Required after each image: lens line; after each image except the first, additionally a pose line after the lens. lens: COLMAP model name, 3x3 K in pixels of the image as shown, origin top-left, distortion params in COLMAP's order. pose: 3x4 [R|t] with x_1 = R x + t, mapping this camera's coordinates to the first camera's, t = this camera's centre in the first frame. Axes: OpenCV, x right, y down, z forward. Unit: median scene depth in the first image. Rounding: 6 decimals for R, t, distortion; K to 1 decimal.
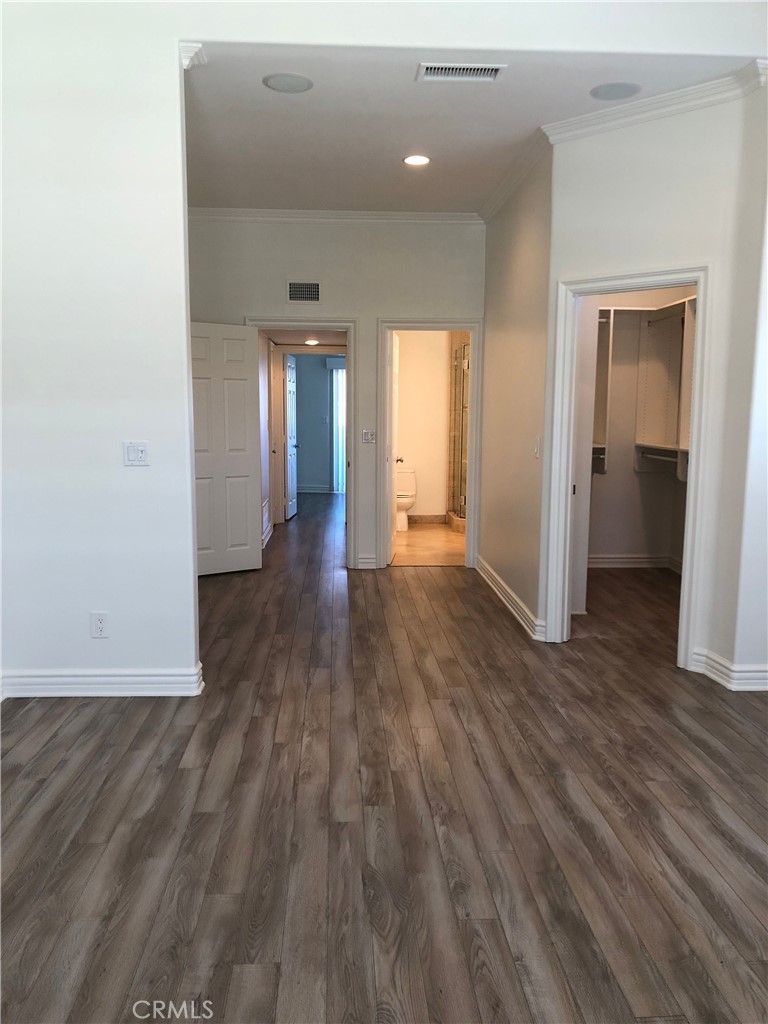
lens RADIAL K [[849.7, 0, 383.9], [0, 849.7, 511.3], [0, 0, 1]] dist [0.027312, -0.012765]
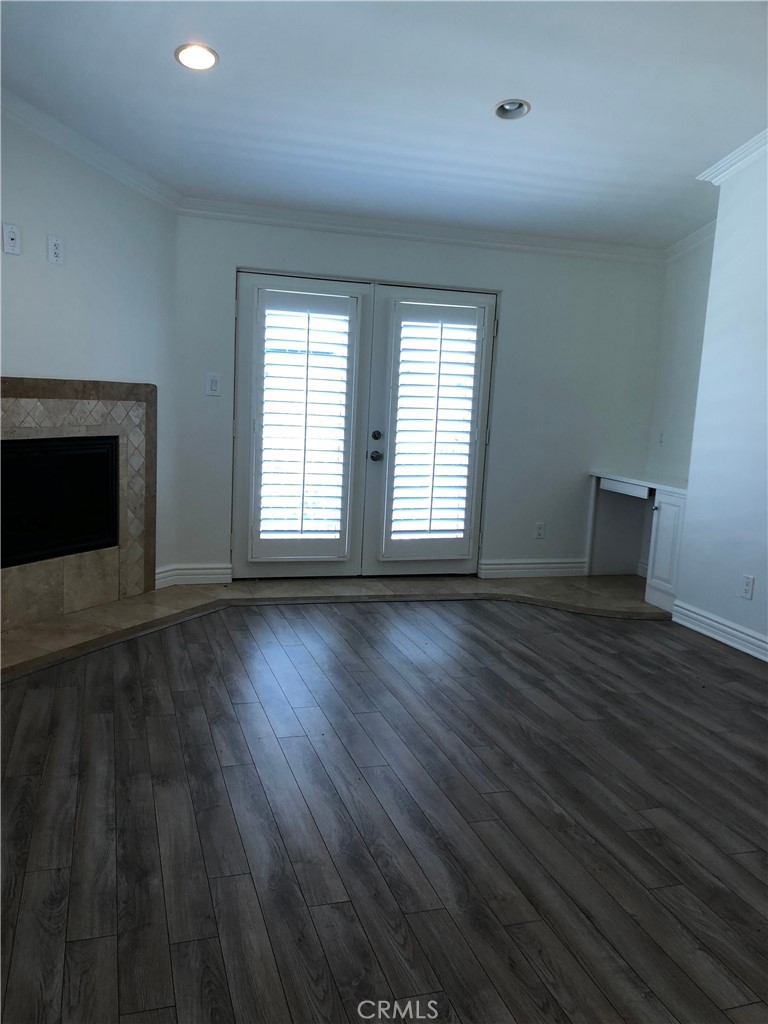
lens RADIAL K [[849.7, 0, 380.4], [0, 849.7, 514.1], [0, 0, 1]] dist [0.027312, -0.012765]
pose [[-0.966986, -0.017189, -0.254248, 0.423198], [-0.085385, 0.961903, 0.259714, -0.159724], [0.240098, 0.272849, -0.931615, 1.435551]]
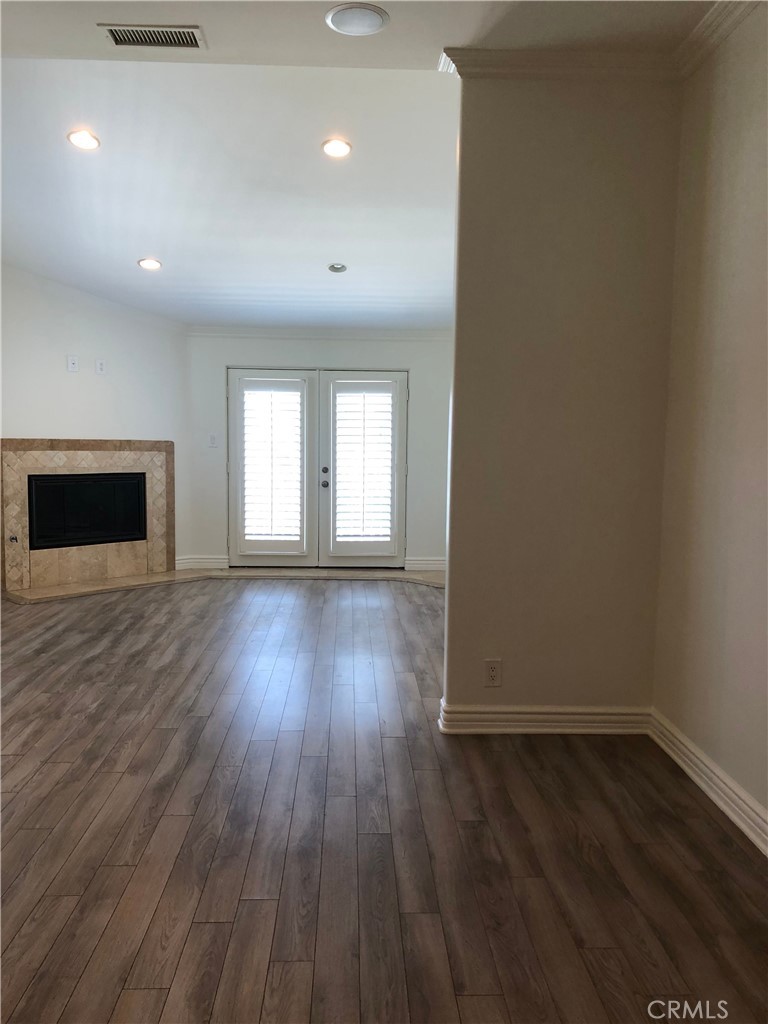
lens RADIAL K [[849.7, 0, 387.5], [0, 849.7, 507.1], [0, 0, 1]] dist [0.027312, -0.012765]
pose [[-0.999747, -0.020986, 0.008118, -0.188680], [-0.018919, 0.979280, 0.201626, -0.268459], [-0.012181, 0.201422, -0.979429, 2.260924]]
